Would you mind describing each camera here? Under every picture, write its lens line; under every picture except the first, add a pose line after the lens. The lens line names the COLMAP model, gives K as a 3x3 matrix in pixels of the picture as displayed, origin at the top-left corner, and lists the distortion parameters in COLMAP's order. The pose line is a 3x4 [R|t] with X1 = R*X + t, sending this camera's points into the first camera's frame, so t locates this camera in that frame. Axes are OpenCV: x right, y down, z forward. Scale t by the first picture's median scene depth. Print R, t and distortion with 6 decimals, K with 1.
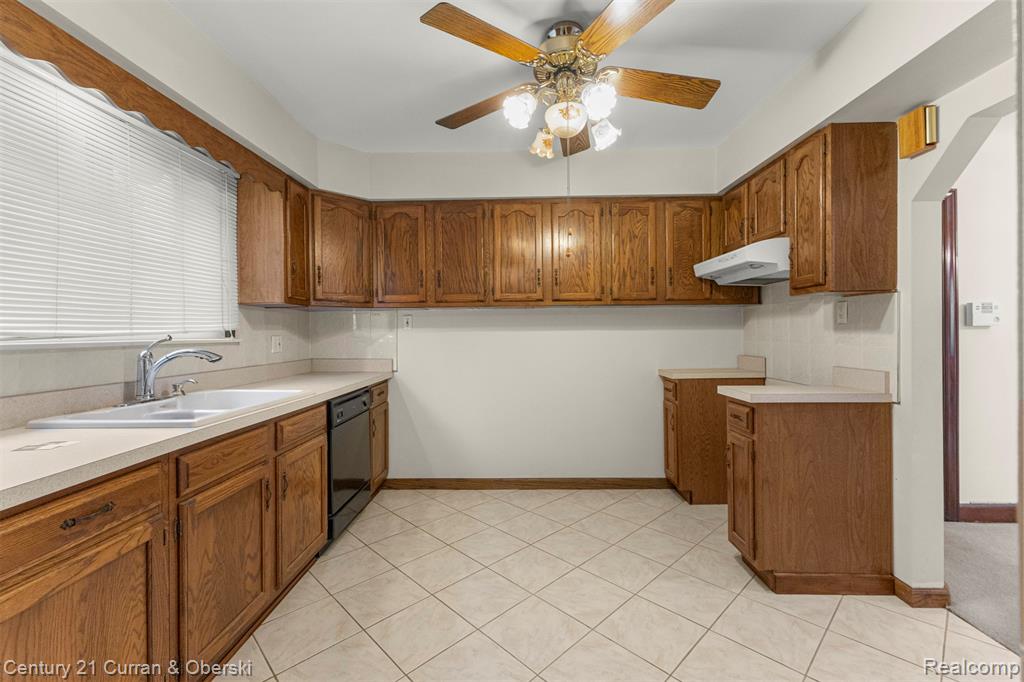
lens RADIAL K [[448.1, 0, 521.5], [0, 448.1, 334.7], [0, 0, 1]] dist [0.004381, 0.000291]
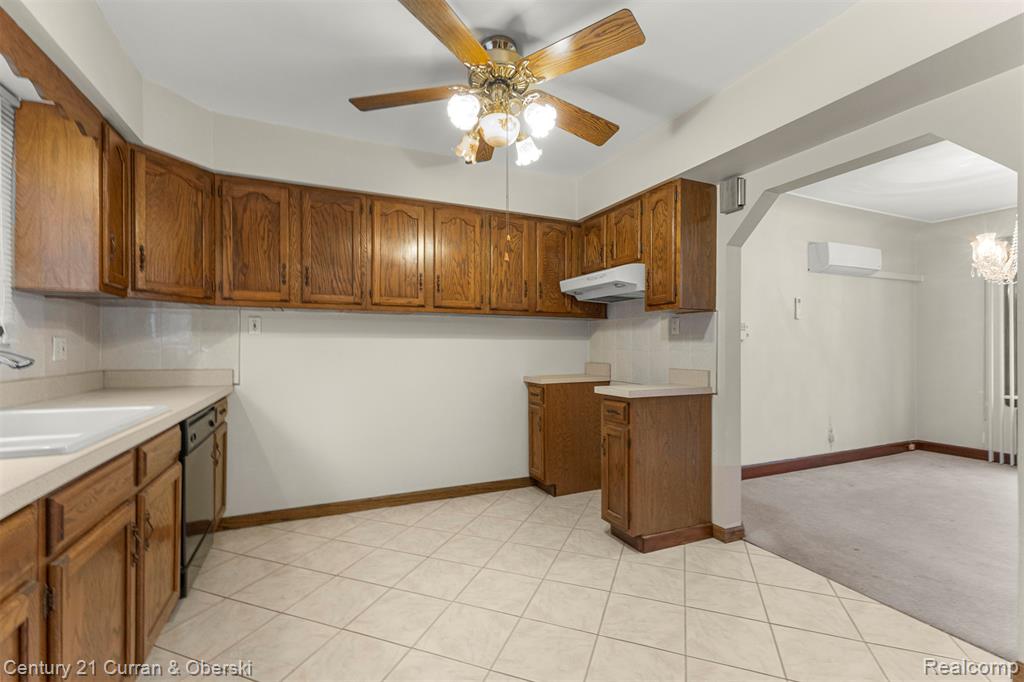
lens RADIAL K [[448.1, 0, 528.6], [0, 448.1, 345.8], [0, 0, 1]] dist [0.004381, 0.000291]
pose [[0.899572, 0.010266, 0.436652, -0.216358], [-0.005787, 0.999916, -0.011588, 0.023563], [-0.436735, 0.007897, 0.899556, 0.031281]]
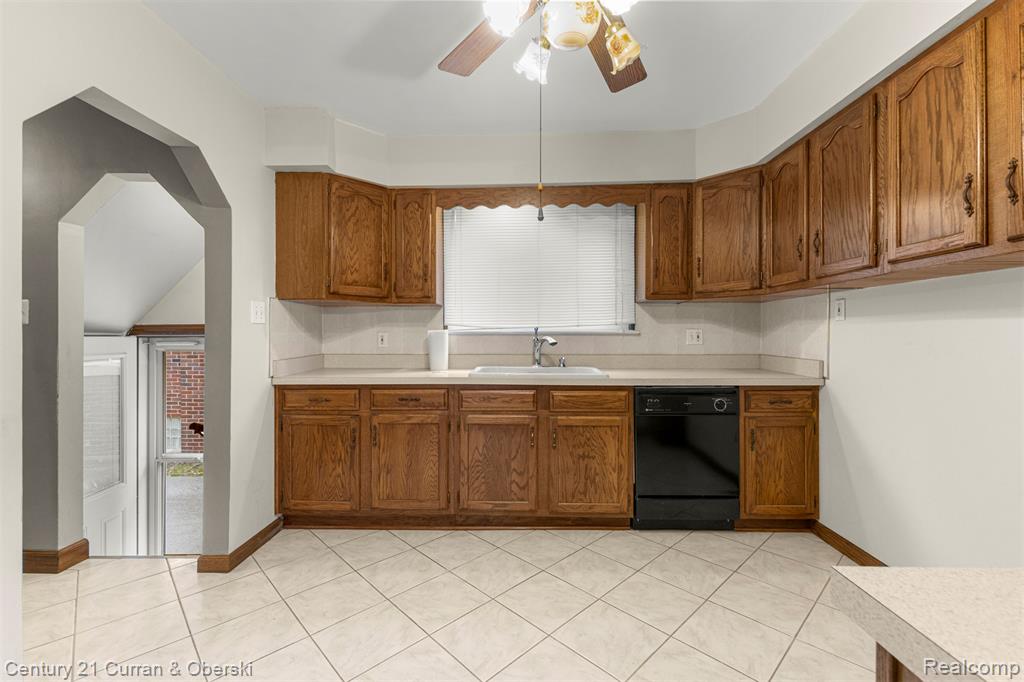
lens RADIAL K [[448.1, 0, 509.9], [0, 448.1, 337.5], [0, 0, 1]] dist [0.004381, 0.000291]
pose [[-0.030275, 0.013878, -0.999445, 0.622274], [-0.005773, 0.999885, 0.014059, 0.011861], [0.999525, 0.006195, -0.030191, 0.693955]]
